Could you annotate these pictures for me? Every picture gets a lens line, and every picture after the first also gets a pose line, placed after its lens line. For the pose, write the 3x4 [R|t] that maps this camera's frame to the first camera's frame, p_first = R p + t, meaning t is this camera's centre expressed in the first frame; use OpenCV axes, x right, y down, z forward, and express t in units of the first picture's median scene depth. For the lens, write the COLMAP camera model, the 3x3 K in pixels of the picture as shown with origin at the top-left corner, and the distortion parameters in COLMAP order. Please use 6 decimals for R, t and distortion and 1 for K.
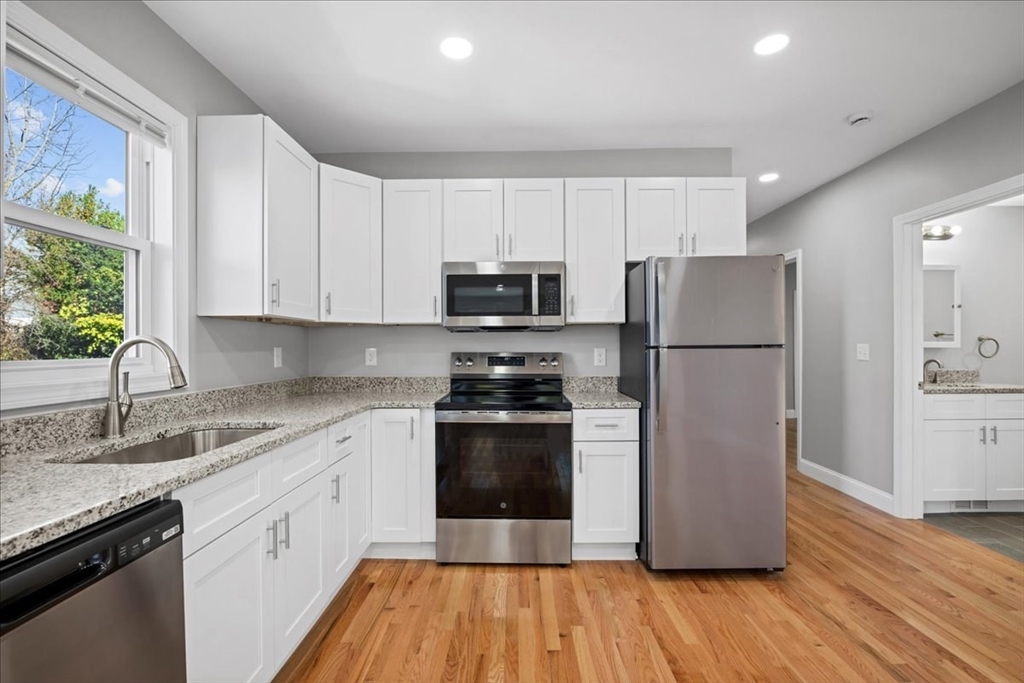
lens RADIAL K [[458.4, 0, 510.6], [0, 458.4, 344.7], [0, 0, 1]] dist [-0.019189, -0.000150]
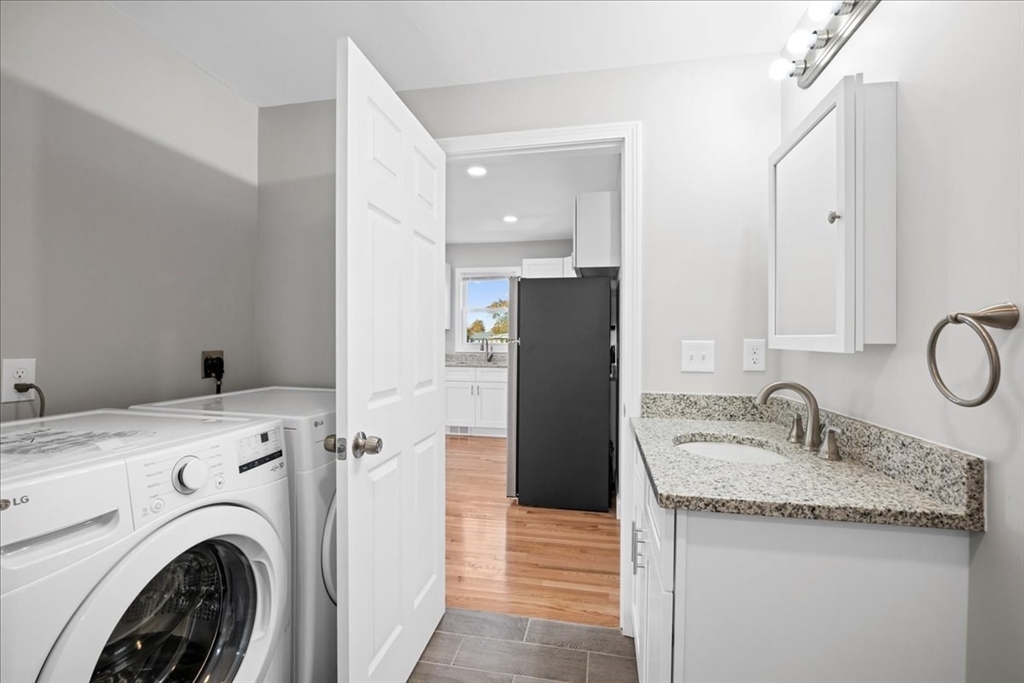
lens RADIAL K [[453.2, 0, 512.0], [0, 453.2, 341.5], [0, 0, 1]] dist [0.000086, -0.000019]
pose [[-0.173725, 0.006068, -0.984776, 1.841123], [-0.002649, 0.999975, 0.006629, -0.004469], [0.984791, 0.003761, -0.173704, 1.148257]]
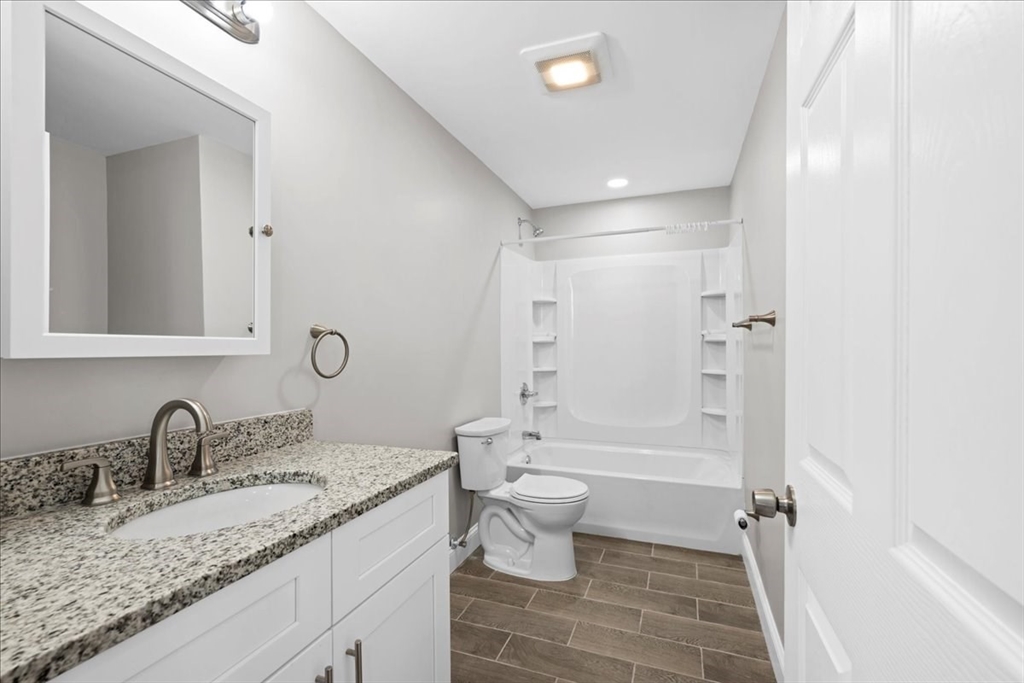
lens RADIAL K [[453.2, 0, 512.0], [0, 453.2, 341.5], [0, 0, 1]] dist [0.000086, -0.000019]
pose [[0.342437, 0.008843, 0.939499, 1.016449], [-0.000265, 0.999957, -0.009315, -0.001191], [-0.939541, 0.002941, 0.342424, 0.974145]]
